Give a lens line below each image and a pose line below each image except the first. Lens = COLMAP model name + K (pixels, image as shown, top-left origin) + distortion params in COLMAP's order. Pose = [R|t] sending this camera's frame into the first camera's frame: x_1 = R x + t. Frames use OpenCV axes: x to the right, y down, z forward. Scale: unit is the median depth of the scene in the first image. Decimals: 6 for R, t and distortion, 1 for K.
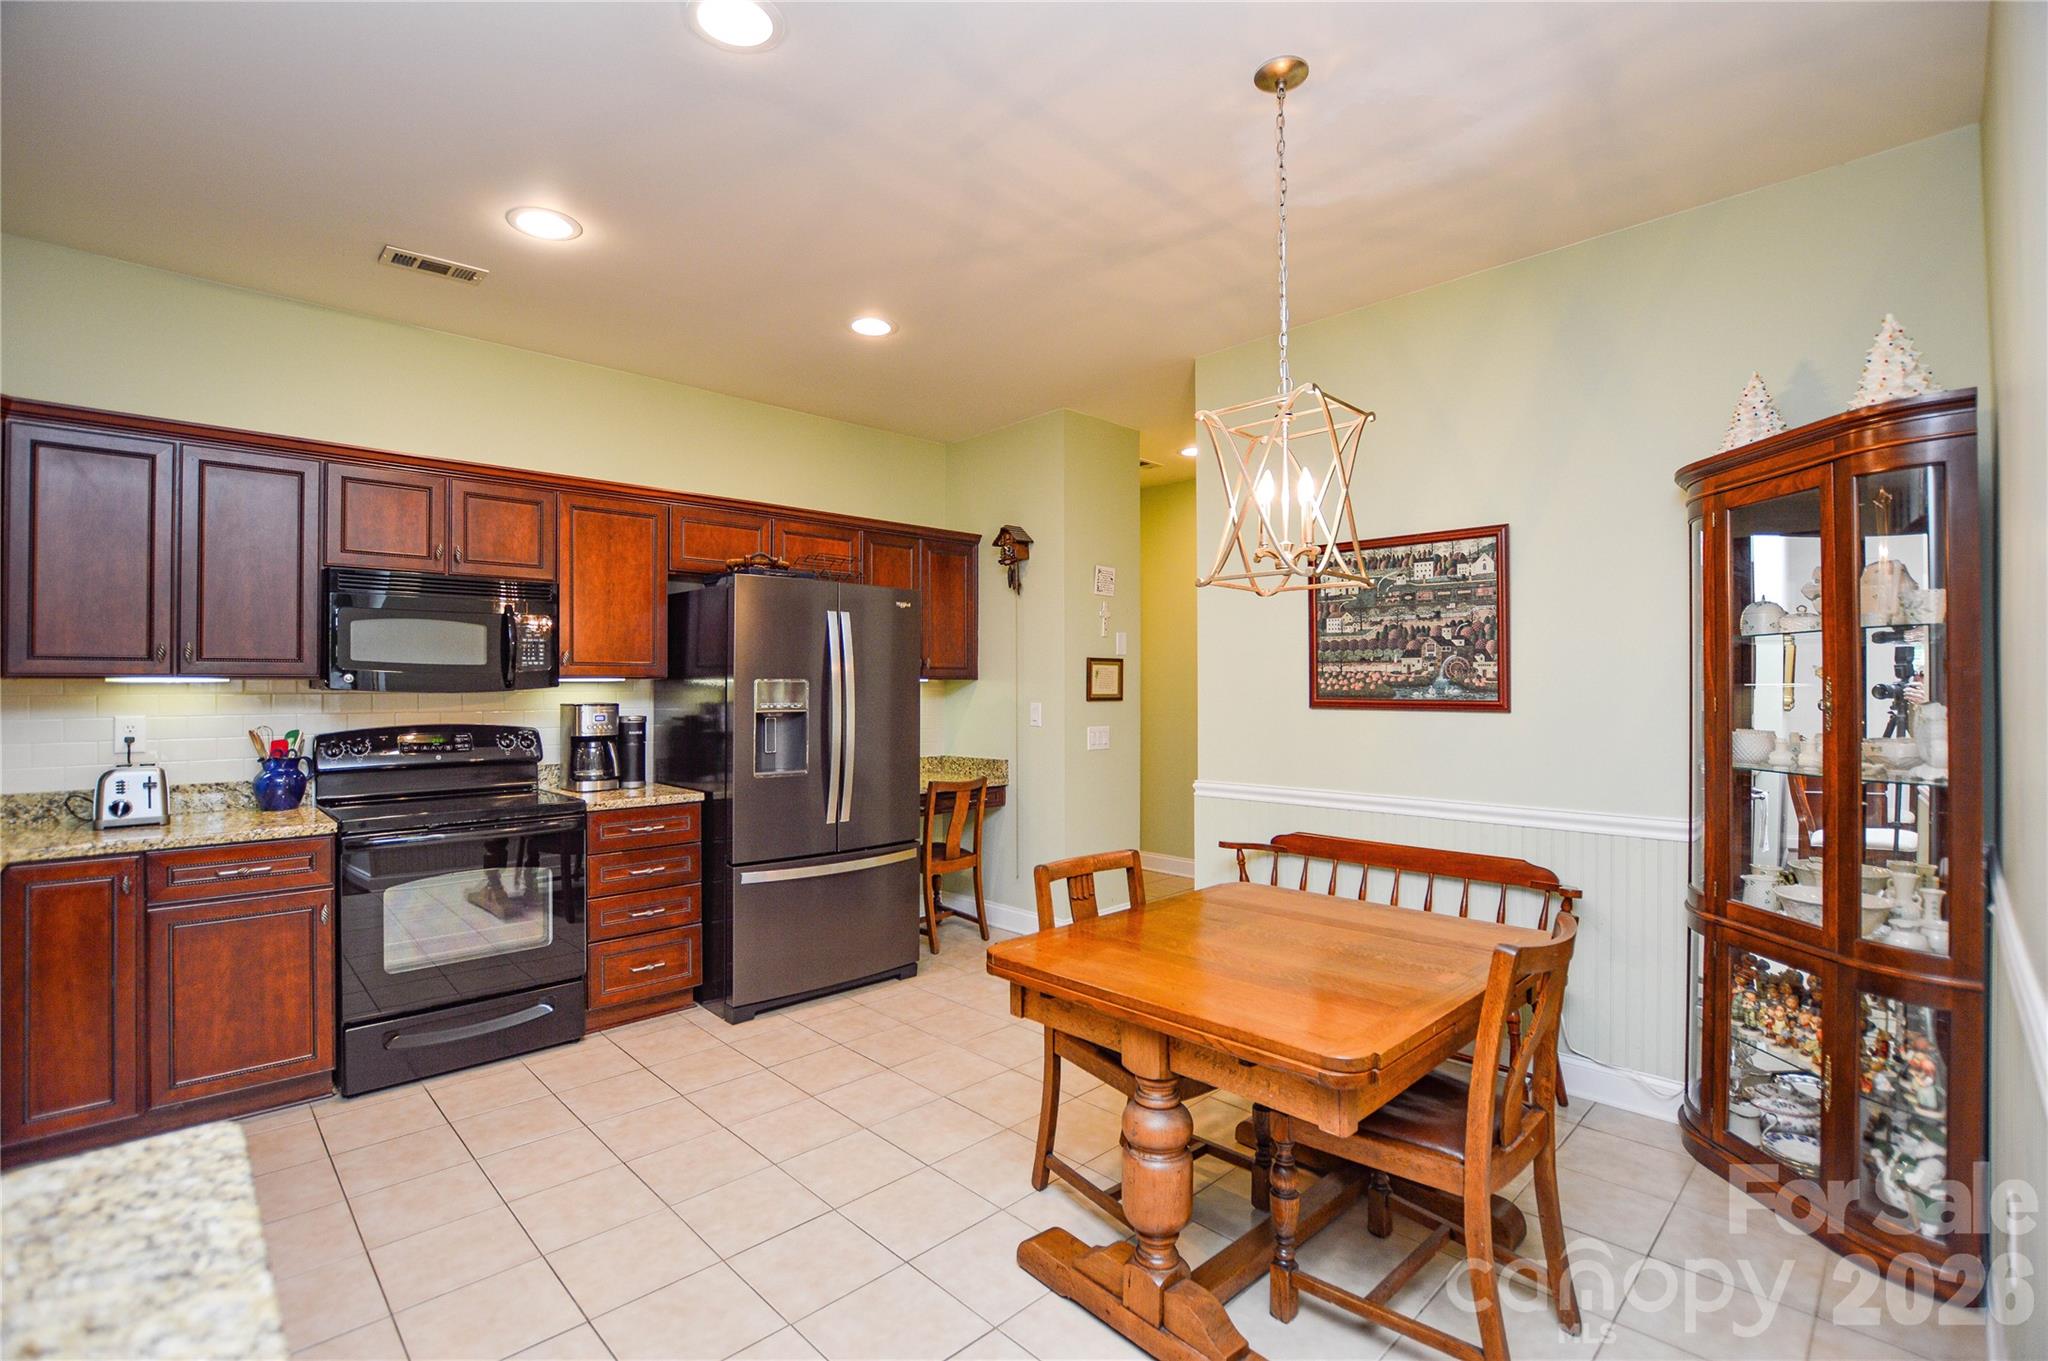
lens RADIAL K [[918.9, 0, 1019.3], [0, 918.9, 682.2], [0, 0, 1]] dist [-0.033236, 0.000049]
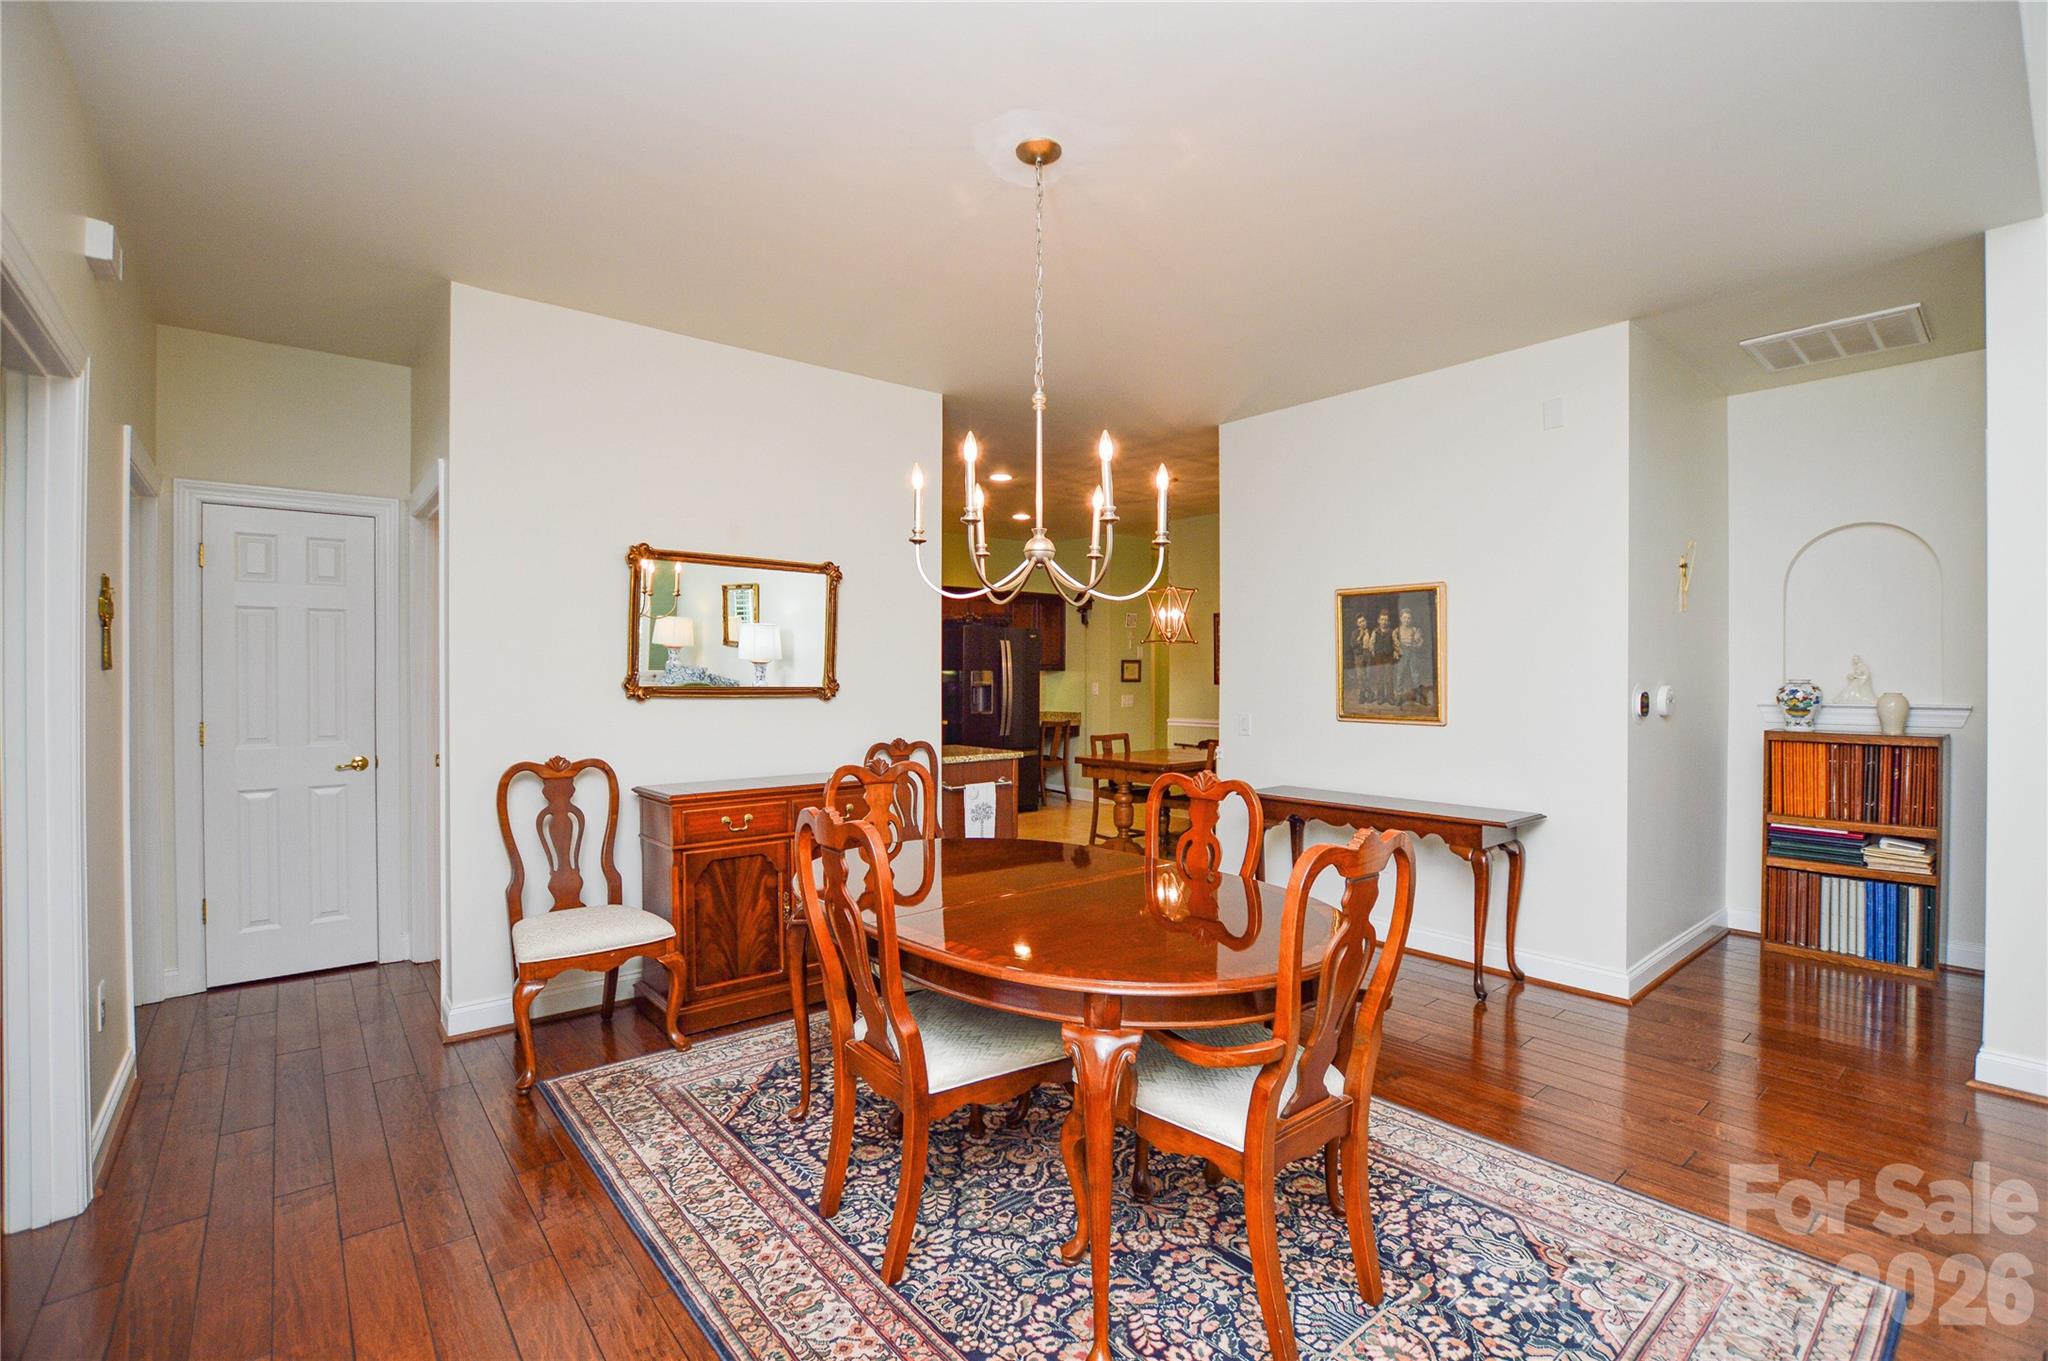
lens RADIAL K [[918.9, 0, 1019.3], [0, 918.9, 682.2], [0, 0, 1]] dist [-0.033236, 0.000049]
pose [[0.996802, 0.000730, -0.079906, 0.013691], [-0.000329, 0.999987, 0.005041, 0.012521], [0.079909, -0.004998, 0.996790, -1.019997]]
